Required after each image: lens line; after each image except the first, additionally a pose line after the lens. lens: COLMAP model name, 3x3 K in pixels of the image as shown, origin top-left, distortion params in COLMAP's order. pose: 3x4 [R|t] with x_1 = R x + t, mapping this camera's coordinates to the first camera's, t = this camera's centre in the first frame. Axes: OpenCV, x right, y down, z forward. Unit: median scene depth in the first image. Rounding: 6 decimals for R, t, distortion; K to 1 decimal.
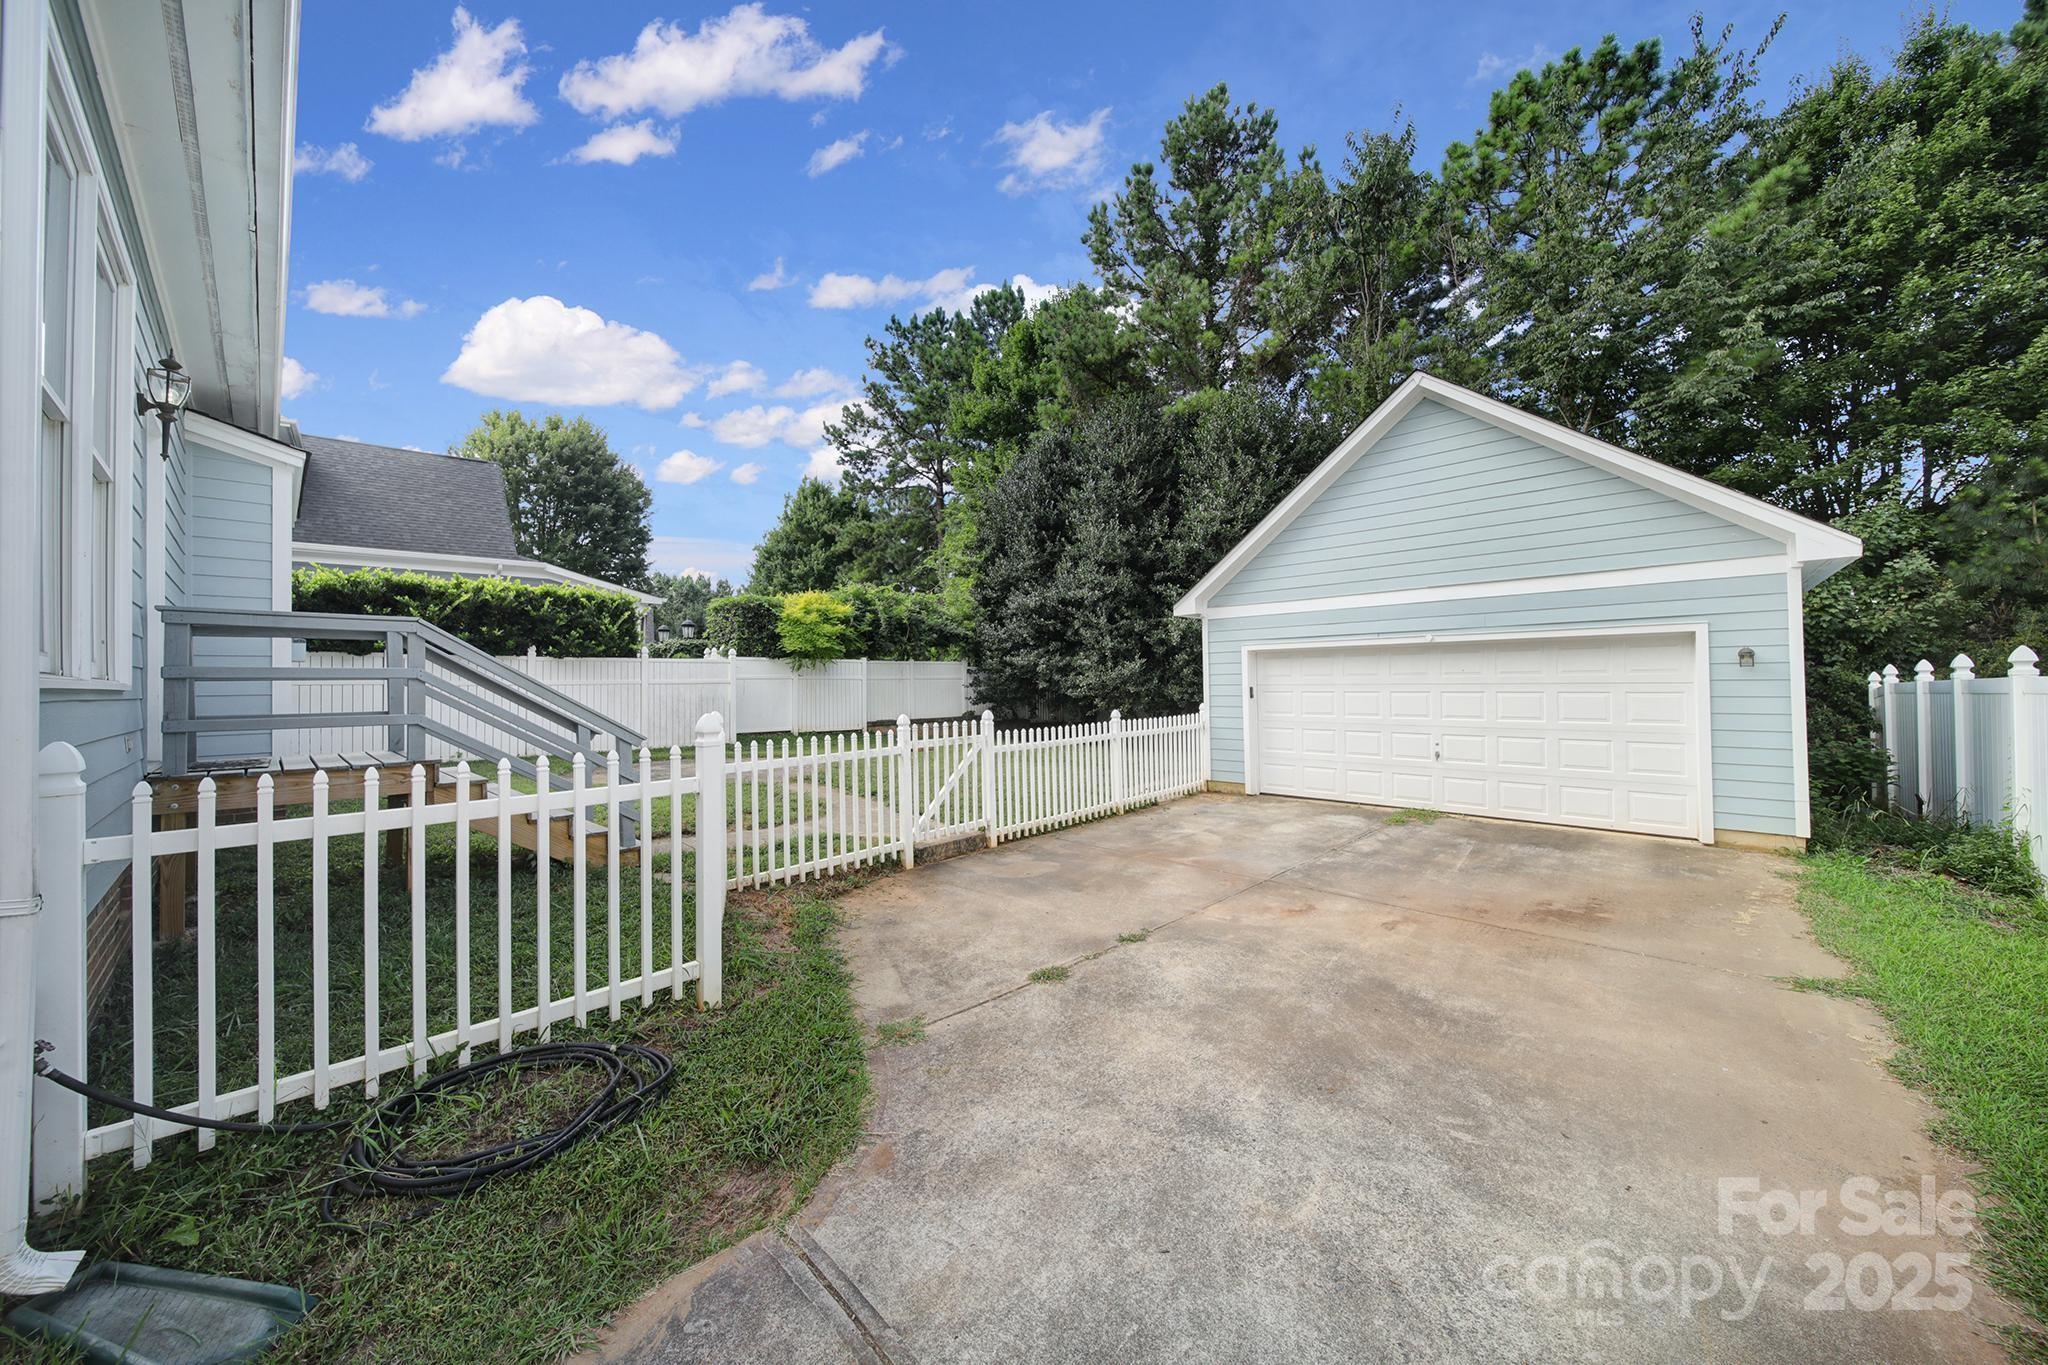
lens RADIAL K [[717.5, 0, 1025.4], [0, 717.5, 679.2], [0, 0, 1]] dist [-0.001235, 0.000009]
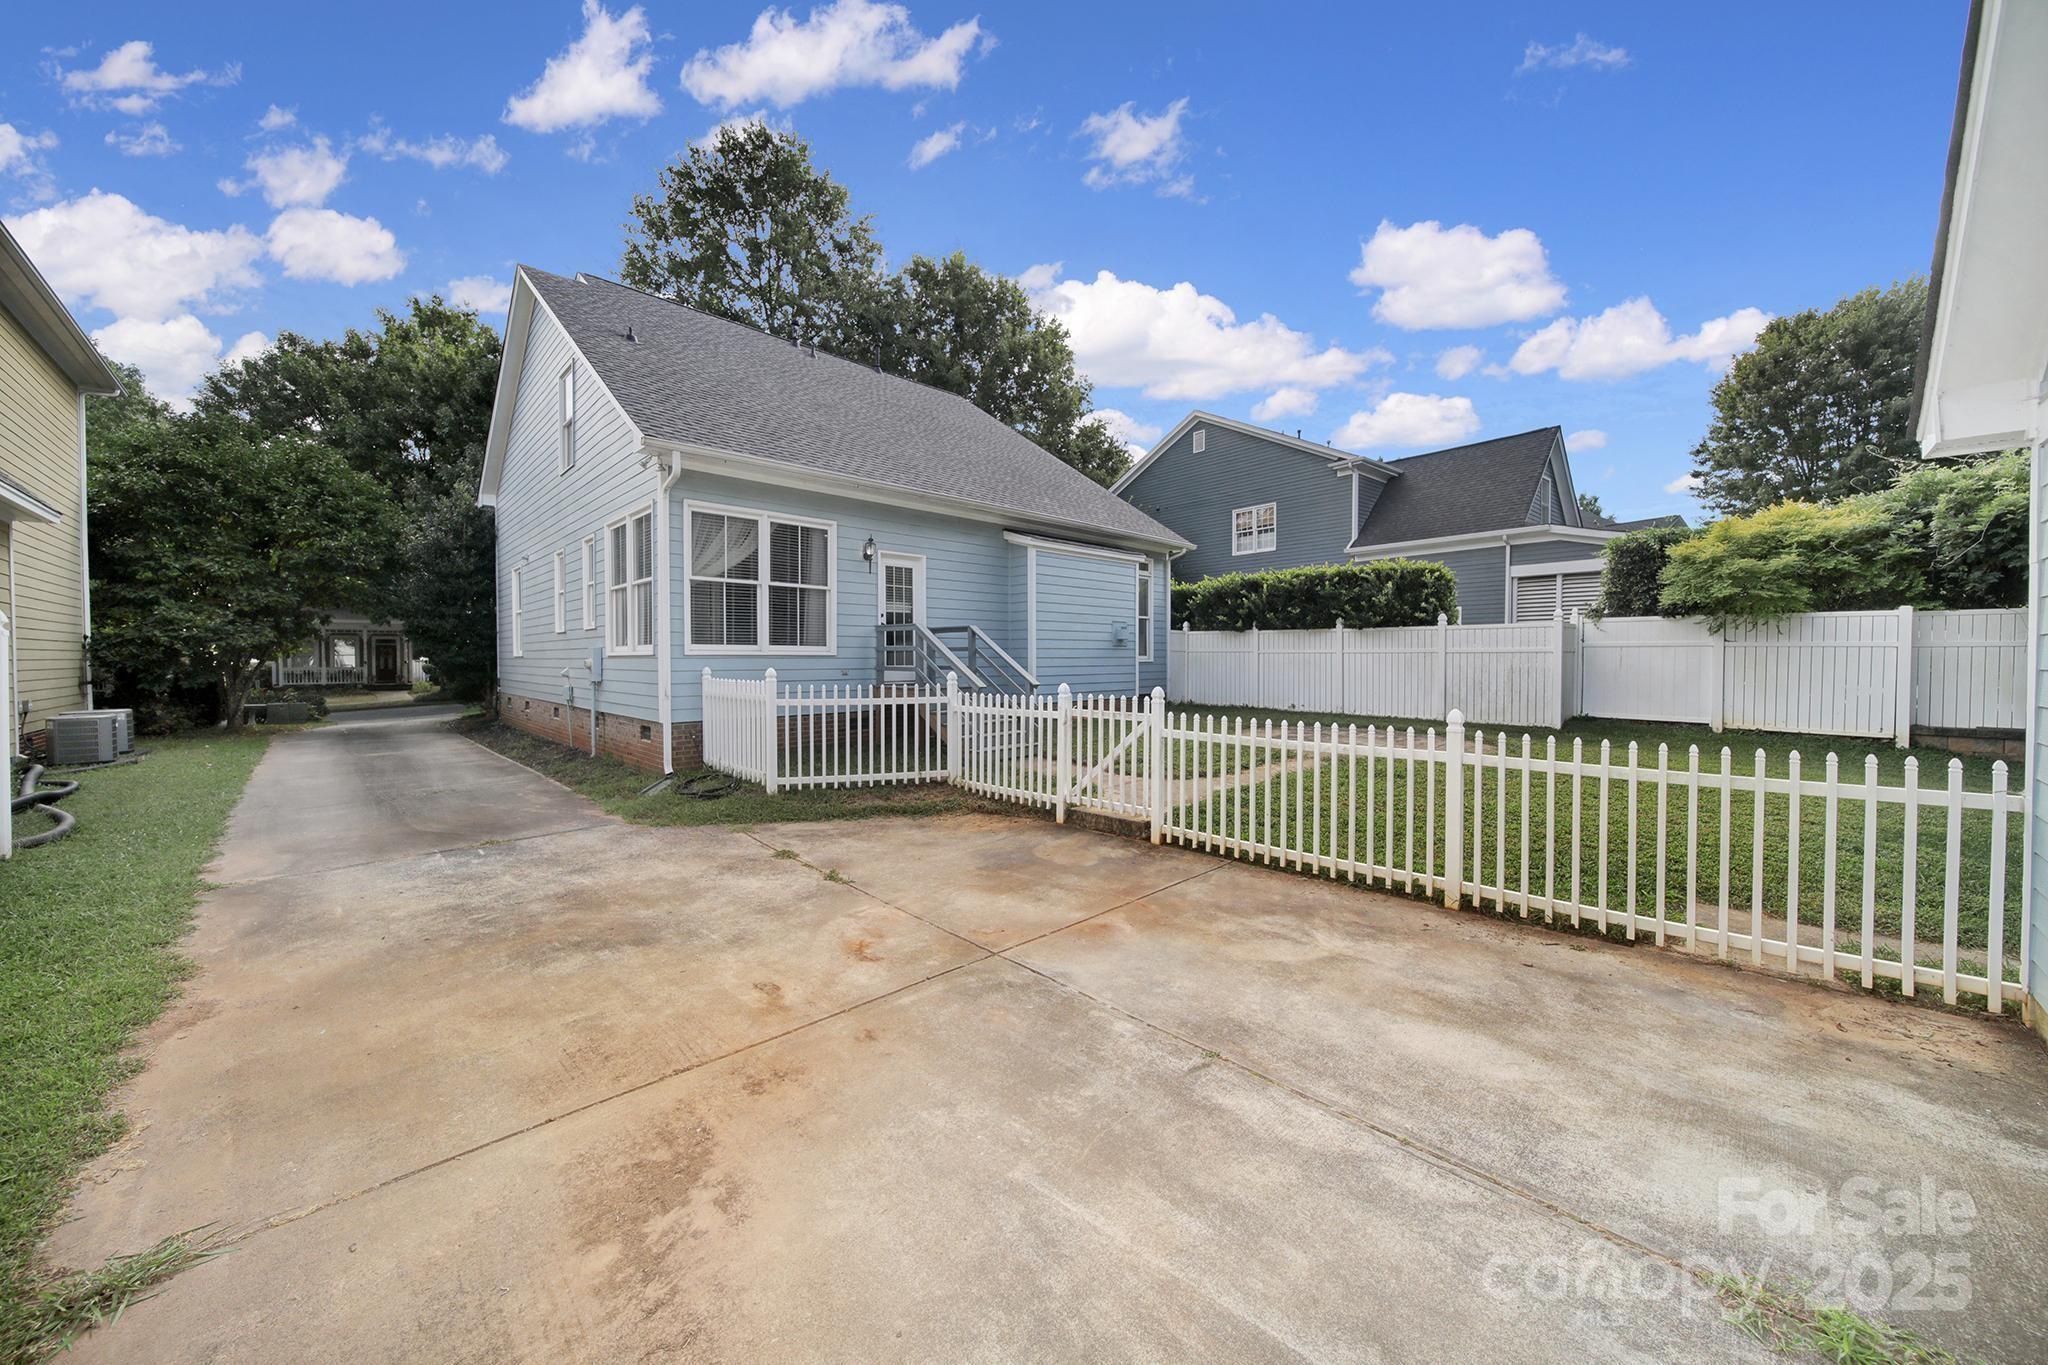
lens RADIAL K [[717.5, 0, 1025.4], [0, 717.5, 679.2], [0, 0, 1]] dist [-0.001235, 0.000009]
pose [[-0.045234, 0.045163, -0.997955, 1.363108], [0.005794, 0.998973, 0.044947, -0.011543], [0.998960, -0.003749, -0.045450, 1.448000]]
